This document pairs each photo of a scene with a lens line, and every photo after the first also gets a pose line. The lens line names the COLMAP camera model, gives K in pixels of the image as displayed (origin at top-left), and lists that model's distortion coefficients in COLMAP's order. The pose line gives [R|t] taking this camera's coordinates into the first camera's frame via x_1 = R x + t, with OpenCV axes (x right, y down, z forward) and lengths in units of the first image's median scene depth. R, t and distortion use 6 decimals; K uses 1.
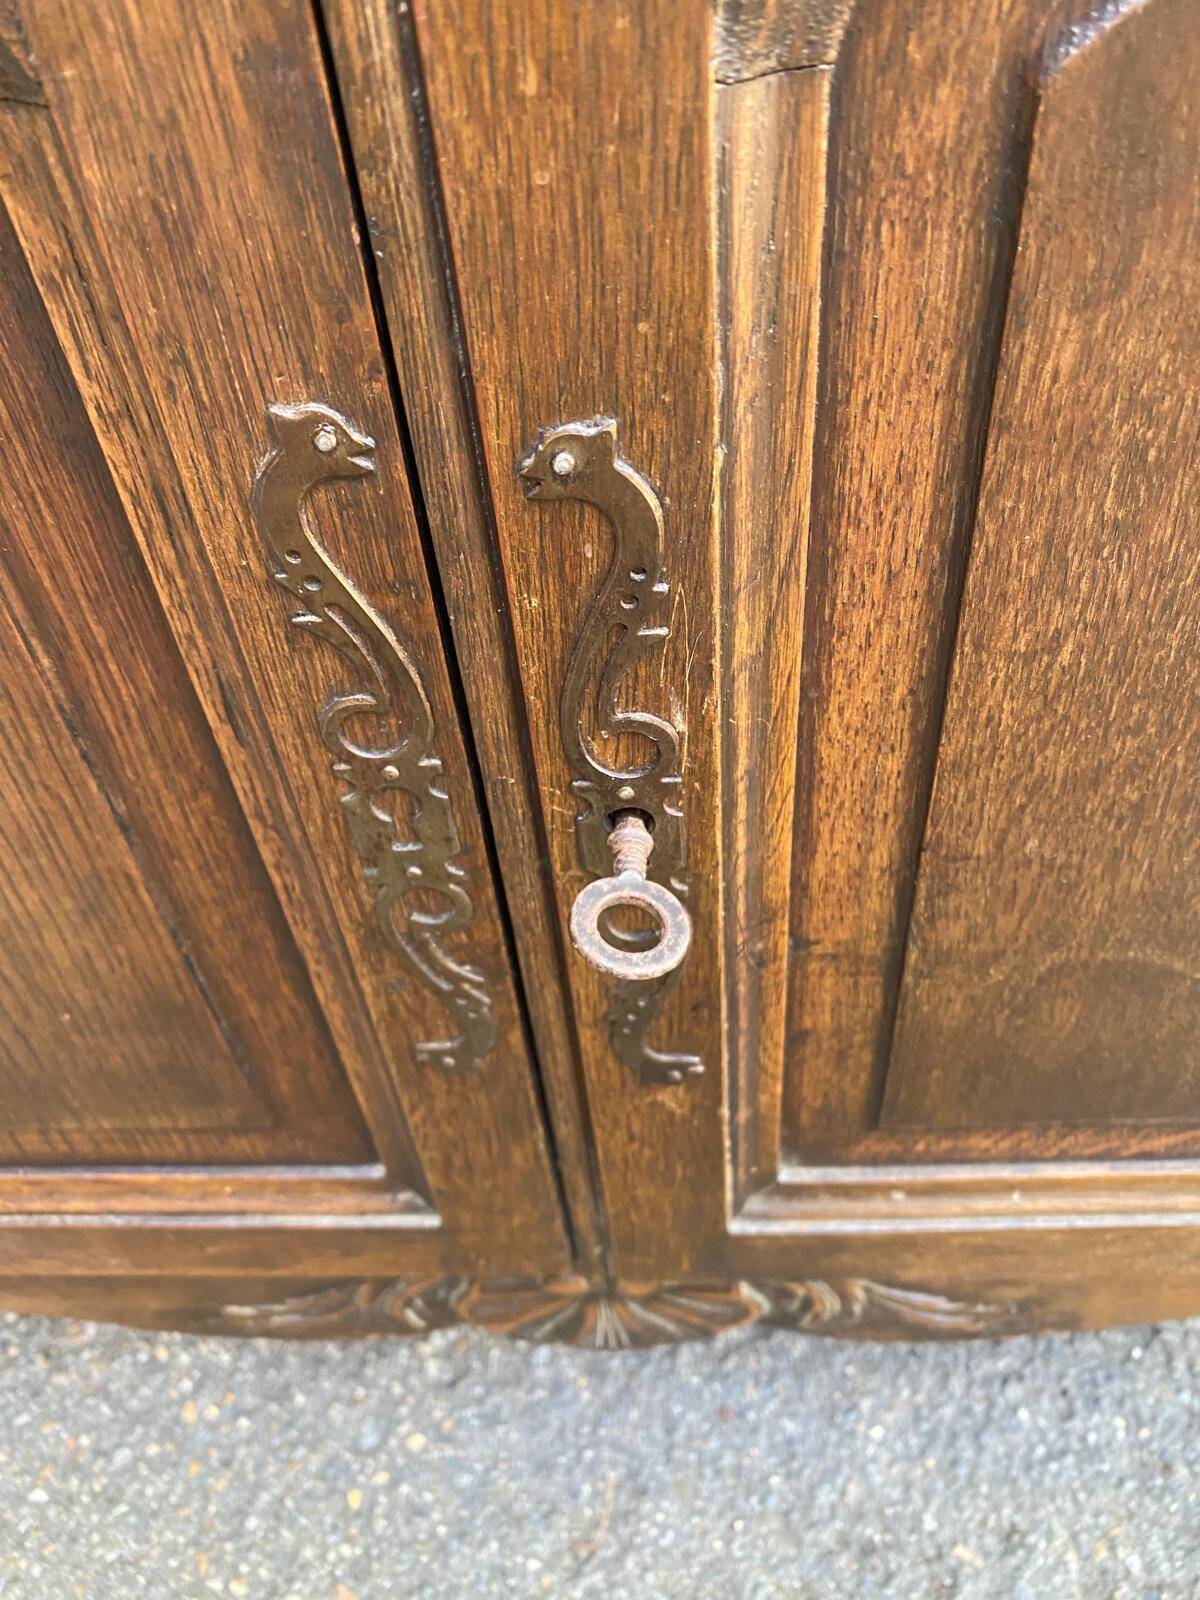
lens RADIAL K [[1228.8, 0, 591.4], [0, 1228.8, 777.5], [0, 0, 1]] dist [0.021870, -0.055238]
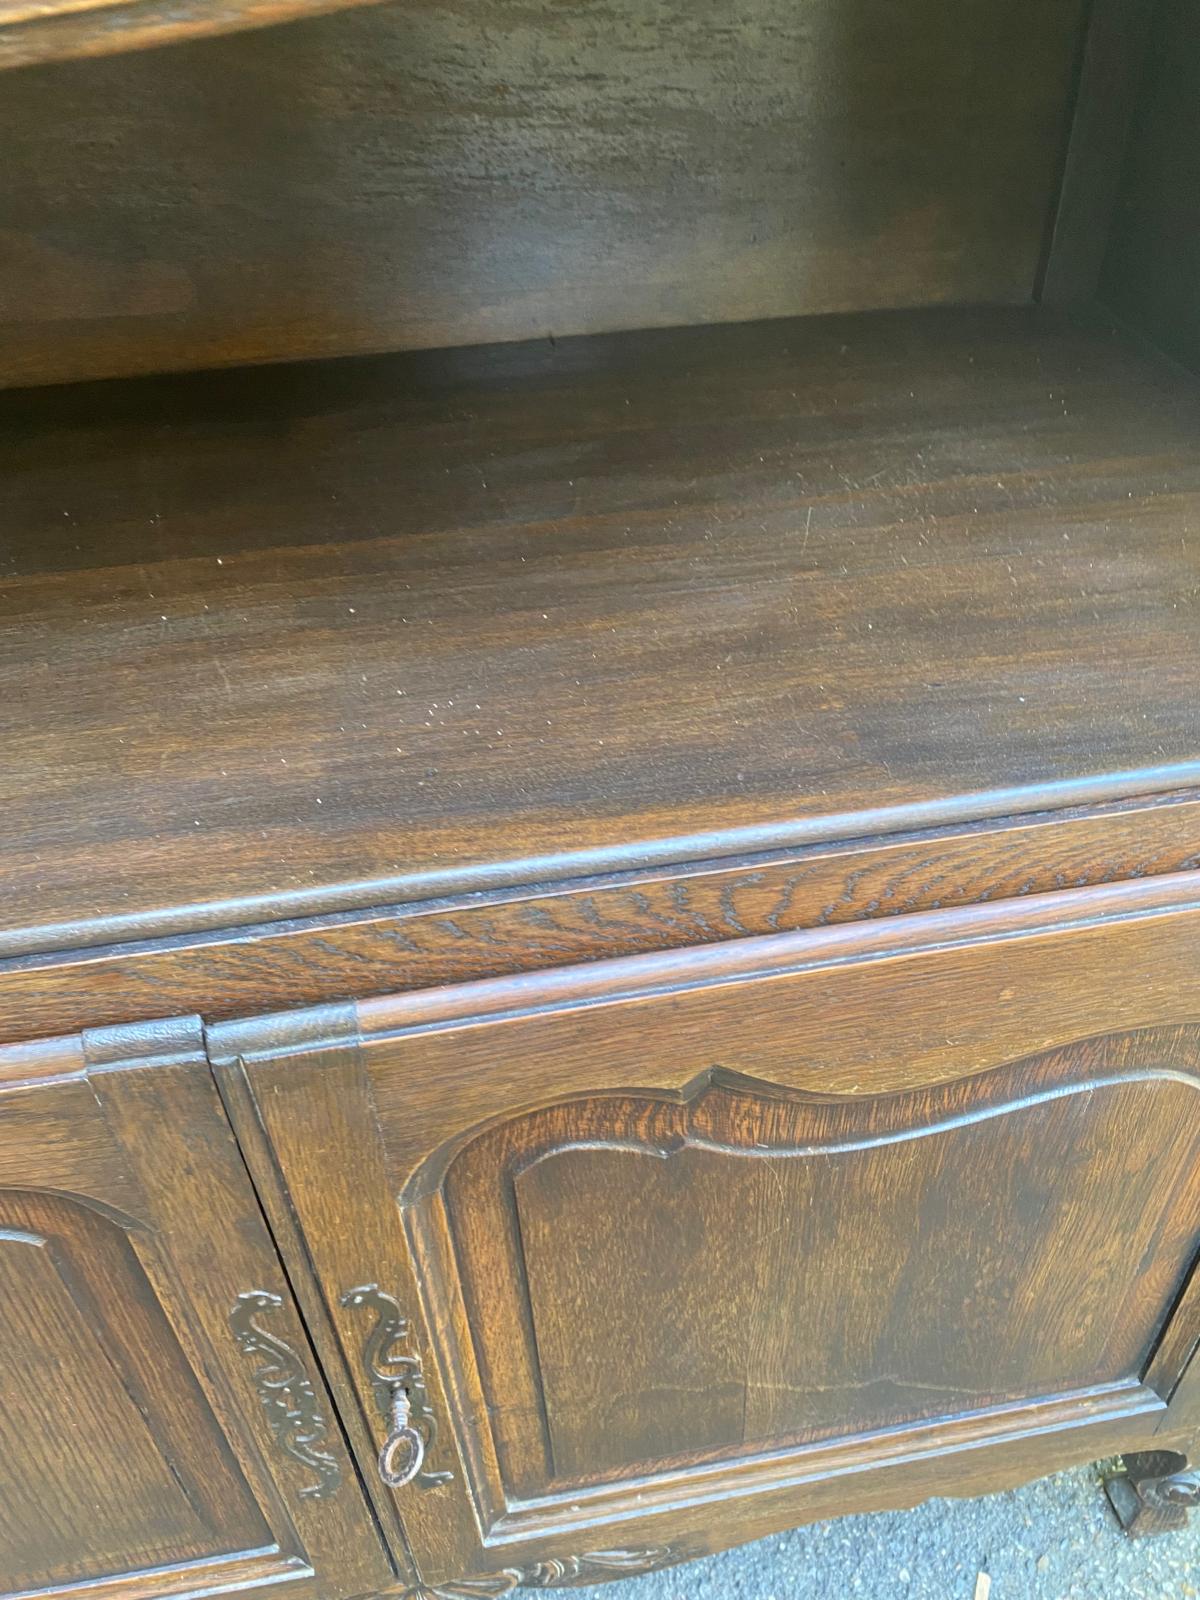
lens RADIAL K [[1225.3, 0, 604.0], [0, 1225.3, 798.0], [0, 0, 1]] dist [0.001542, -0.001221]
pose [[0.979769, -0.084564, 0.181391, 0.069257], [0.104353, 0.989247, -0.102471, -0.642706], [-0.170775, 0.119327, 0.978058, -1.133306]]
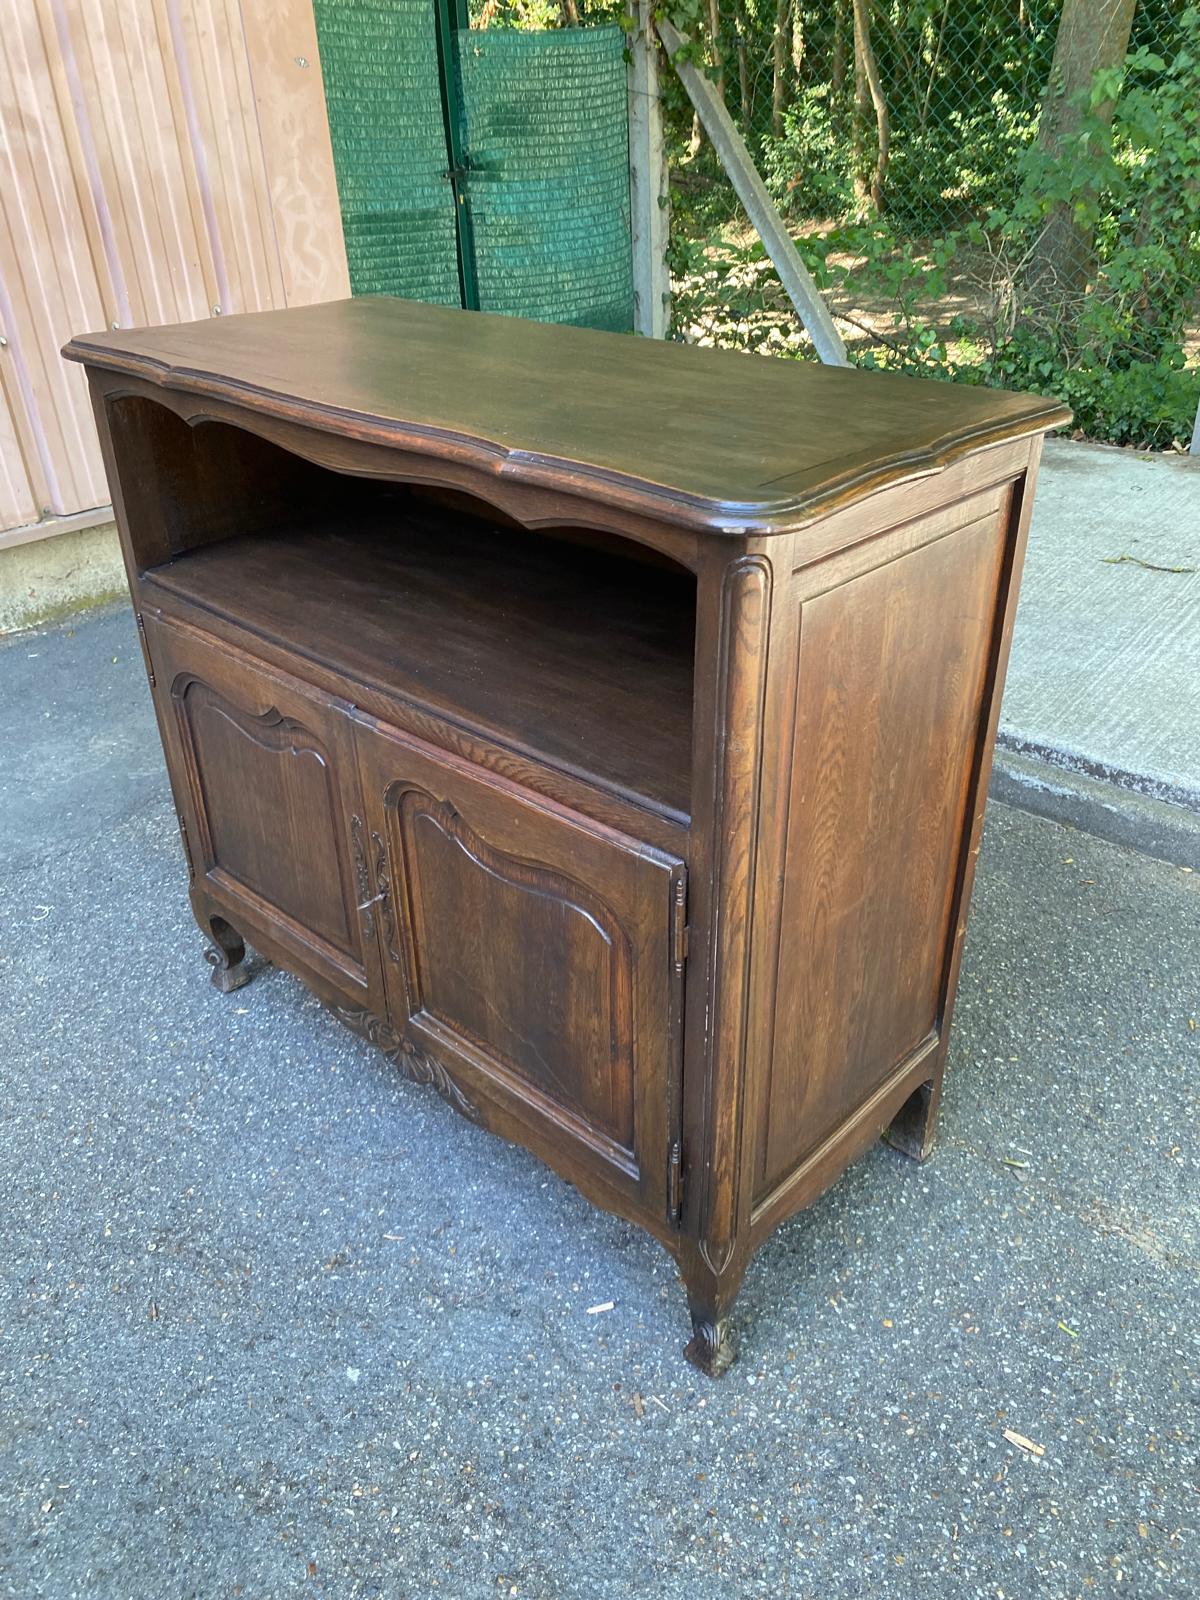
lens RADIAL K [[1225.3, 0, 621.1], [0, 1225.3, 750.3], [0, 0, 1]] dist [0.001542, -0.001221]
pose [[0.747972, 0.371289, -0.550166, 3.394445], [-0.499783, 0.860503, -0.098750, -0.477559], [0.436754, 0.348825, 0.829196, -3.209375]]
